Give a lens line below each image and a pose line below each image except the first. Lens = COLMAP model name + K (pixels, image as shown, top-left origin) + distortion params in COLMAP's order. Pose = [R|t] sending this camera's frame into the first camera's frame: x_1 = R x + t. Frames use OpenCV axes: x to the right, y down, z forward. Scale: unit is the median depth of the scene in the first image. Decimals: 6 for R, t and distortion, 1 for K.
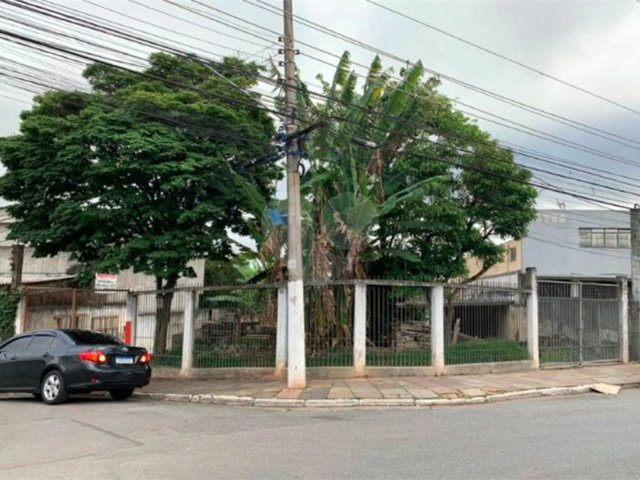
lens RADIAL K [[525.0, 0, 318.2], [0, 525.0, 251.4], [0, 0, 1]] dist [0.011270, -0.001129]
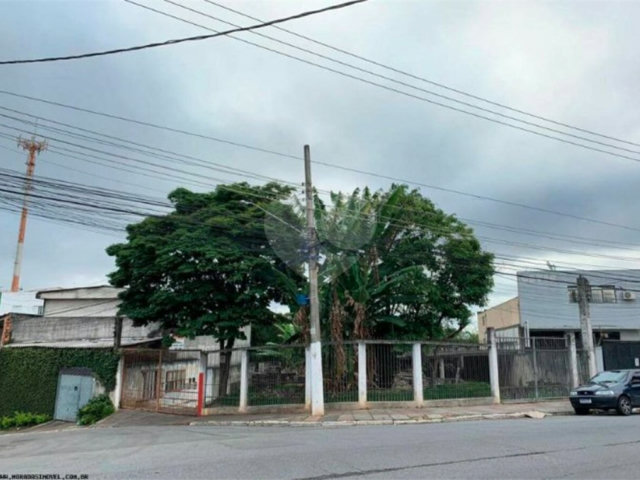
lens RADIAL K [[509.7, 0, 320.0], [0, 509.7, 240.0], [0, 0, 1]] dist [0.005415, -0.004391]
pose [[0.997067, -0.035668, -0.067720, 0.062367], [0.026975, 0.991764, -0.125204, -0.041737], [0.071628, 0.123010, 0.989817, -0.383657]]
